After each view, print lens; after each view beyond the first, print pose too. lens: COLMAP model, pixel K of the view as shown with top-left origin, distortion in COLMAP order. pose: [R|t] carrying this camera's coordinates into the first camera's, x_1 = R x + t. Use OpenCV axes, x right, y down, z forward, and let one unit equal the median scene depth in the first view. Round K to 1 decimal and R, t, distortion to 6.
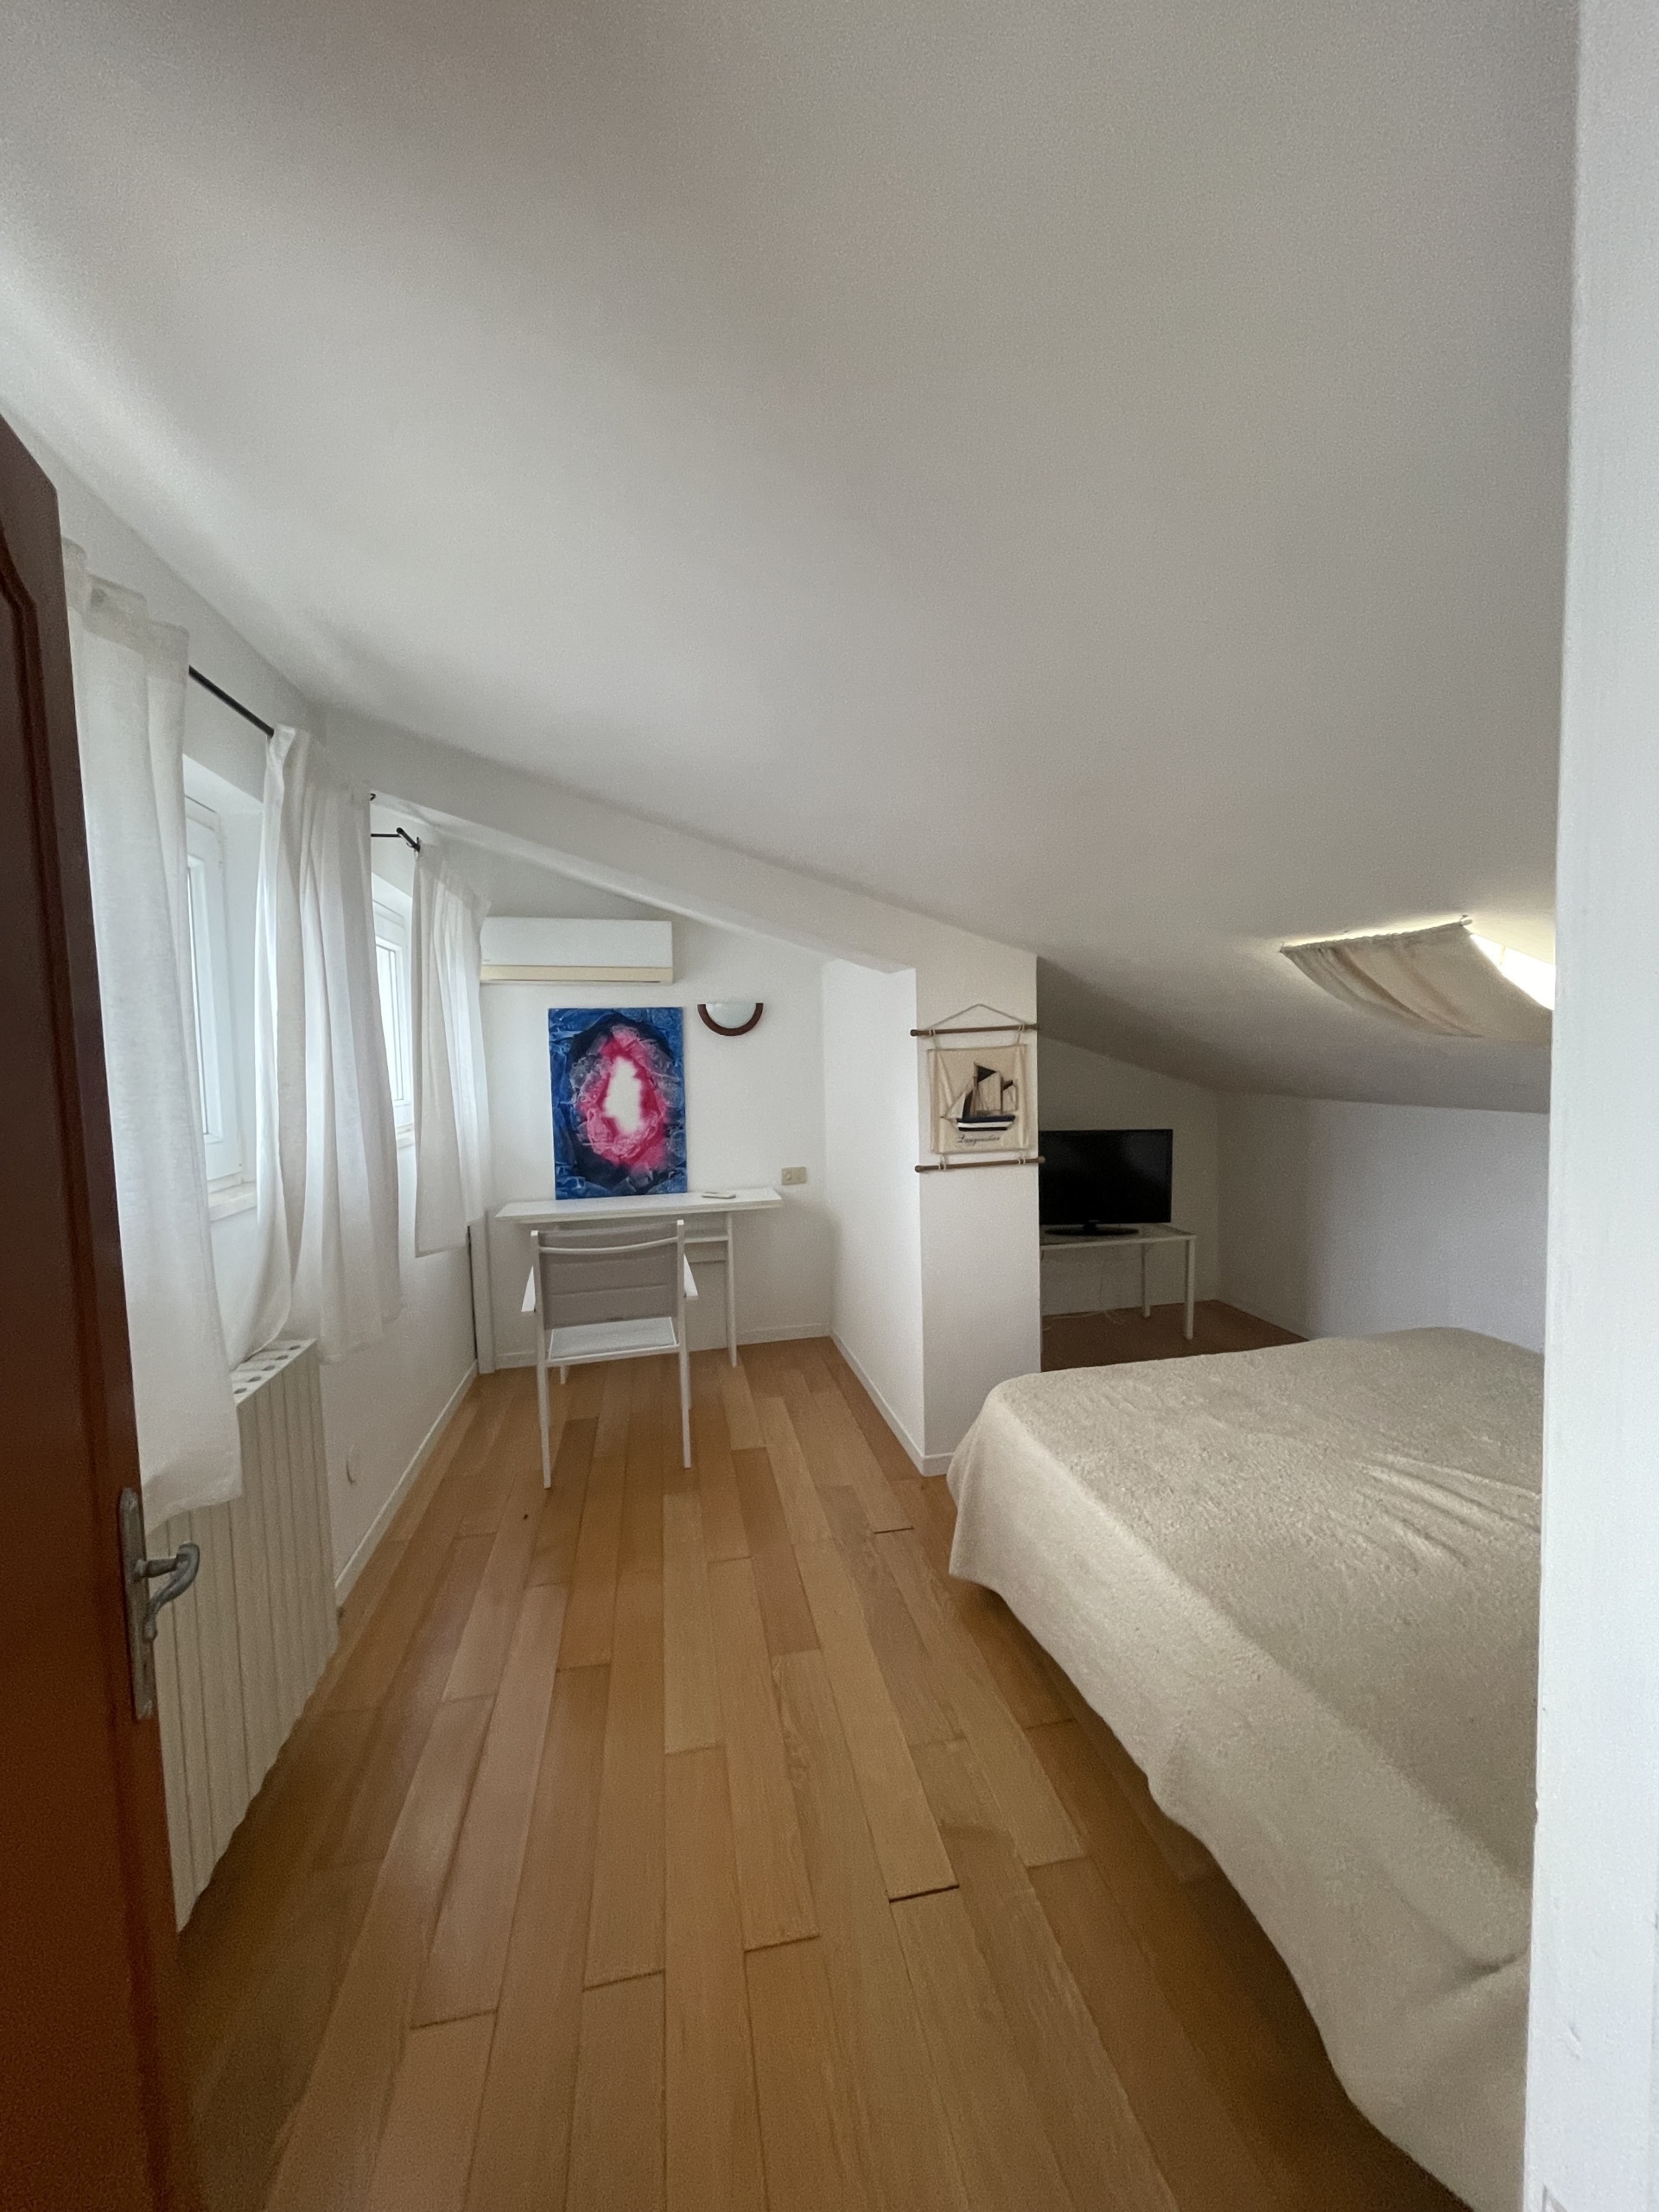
lens RADIAL K [[886.8, 0, 832.7], [0, 886.8, 1107.5], [0, 0, 1]] dist [-0.007542, 0.000121]
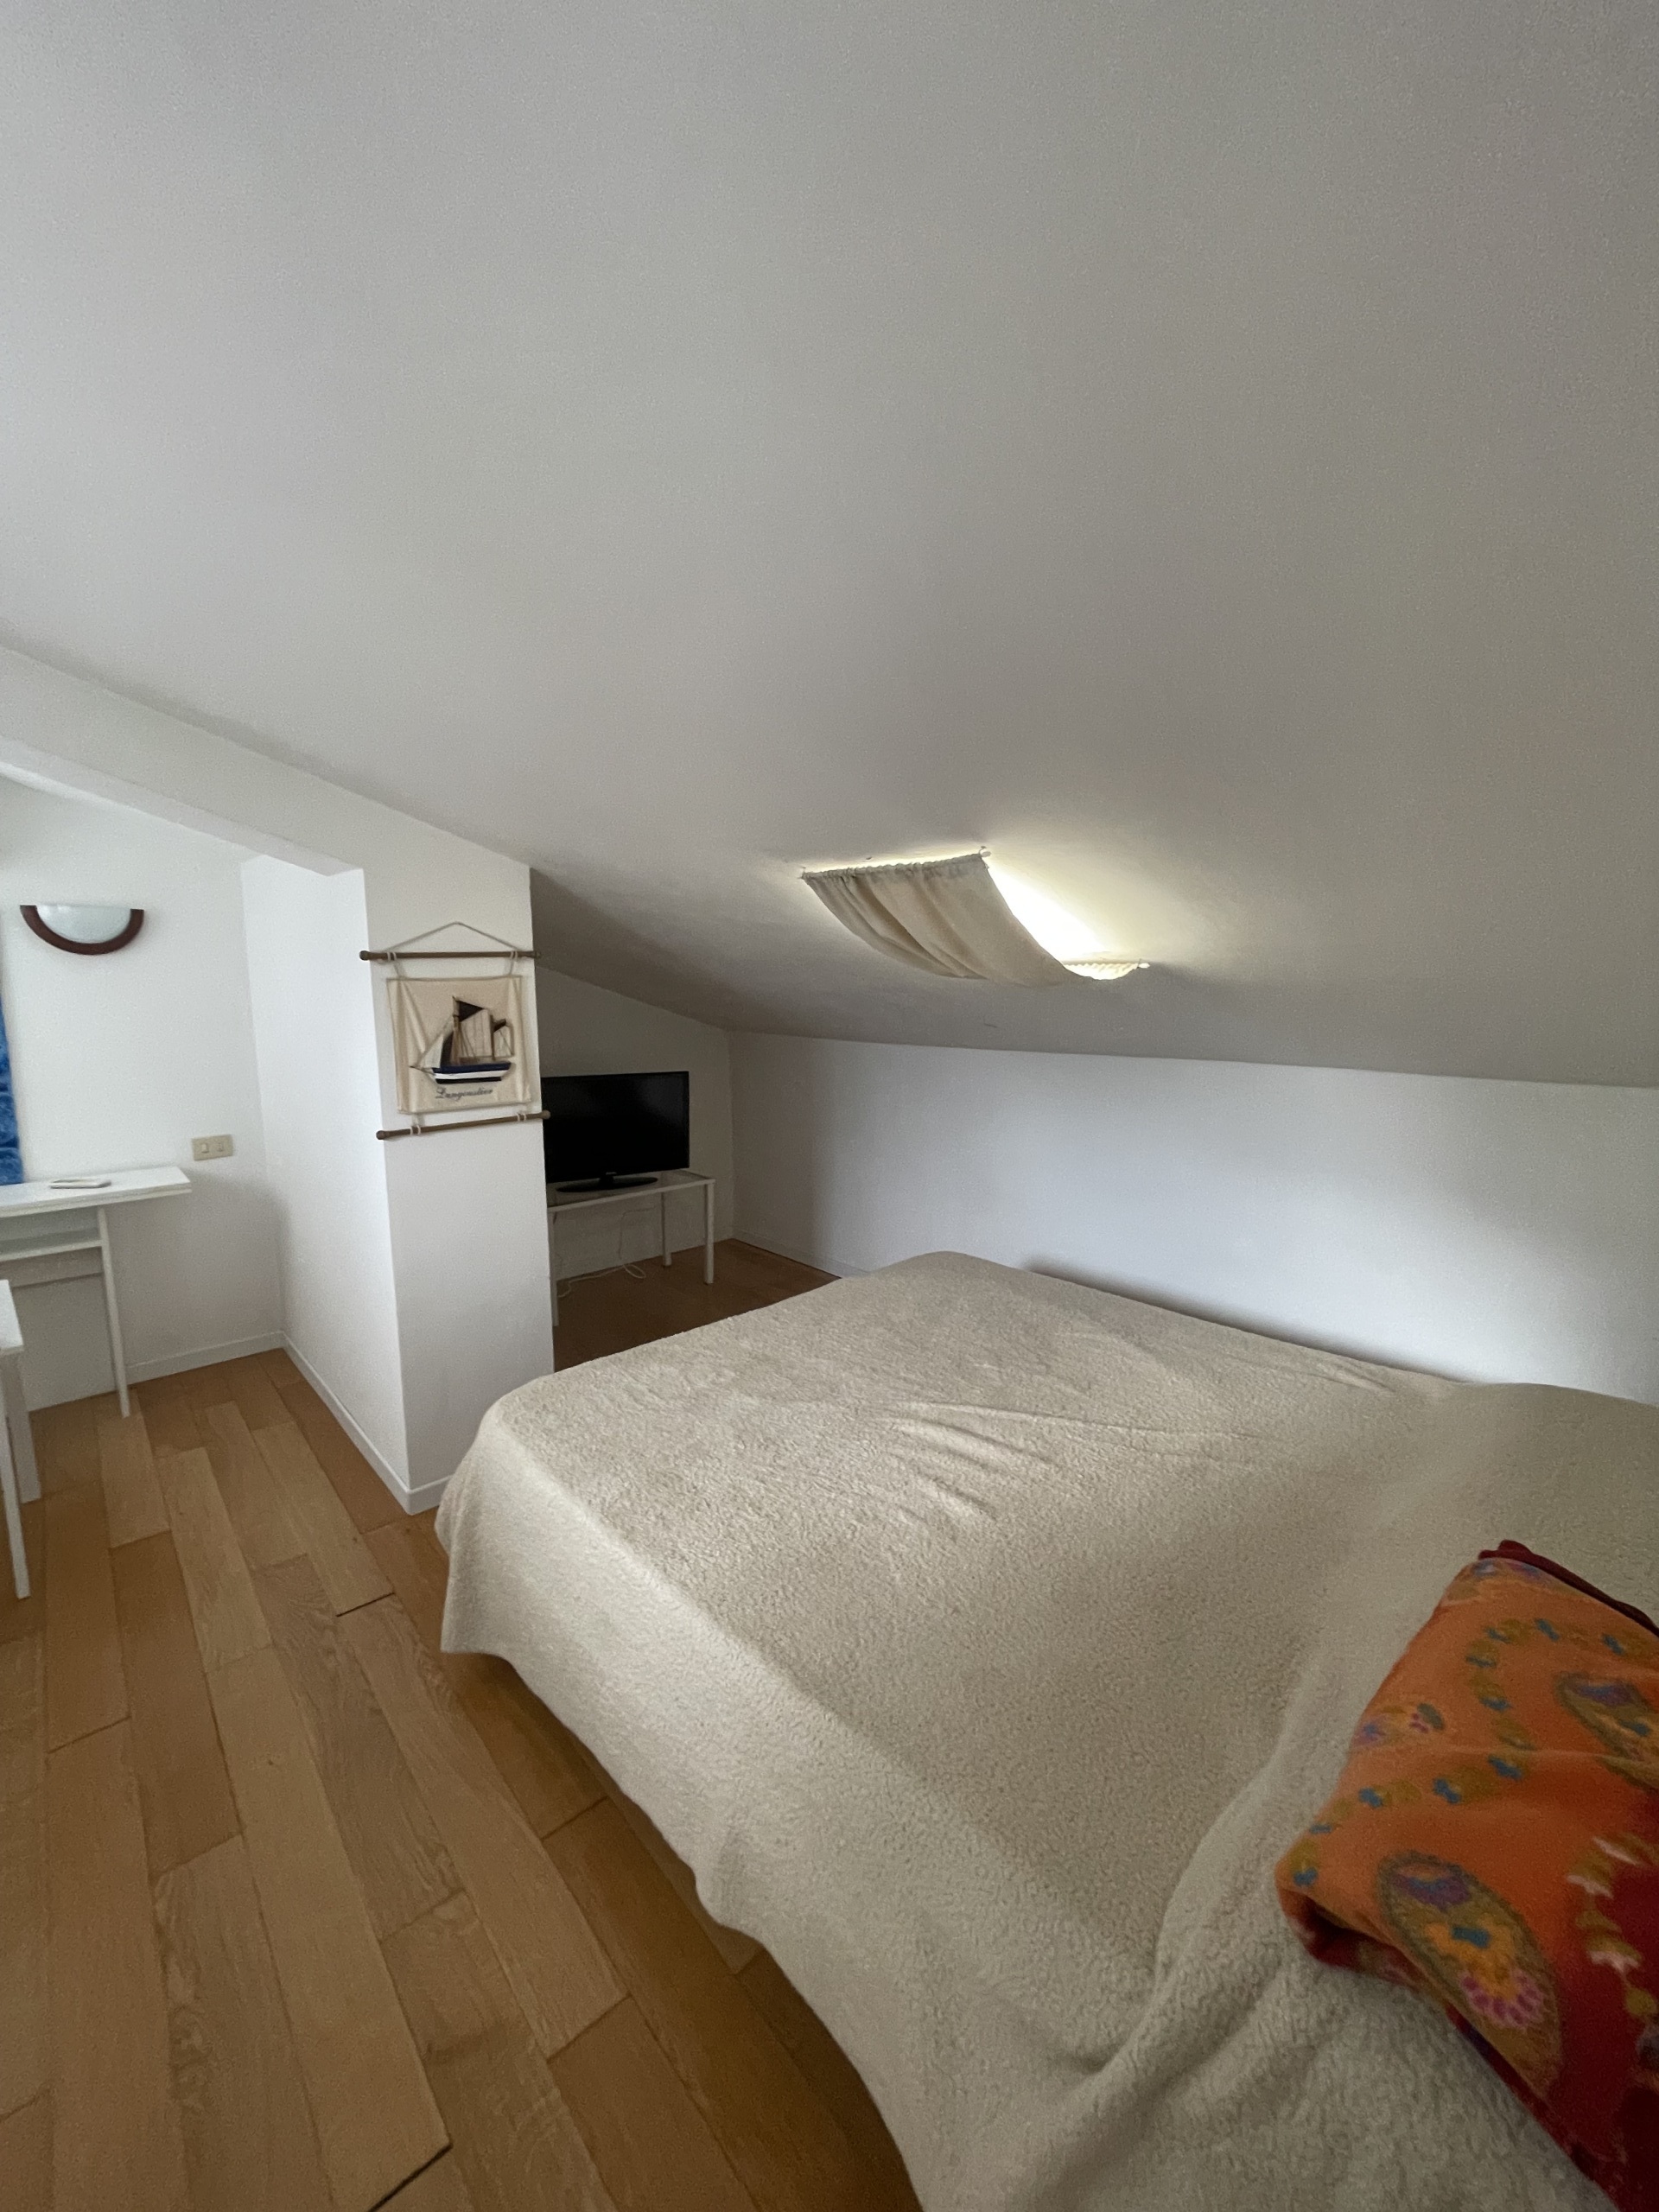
lens RADIAL K [[886.8, 0, 832.7], [0, 886.8, 1107.5], [0, 0, 1]] dist [-0.007542, 0.000121]
pose [[0.861088, -0.047029, 0.506277, 0.052180], [0.012564, 0.997377, 0.071279, -0.004769], [-0.508301, -0.055016, 0.859420, 0.162138]]
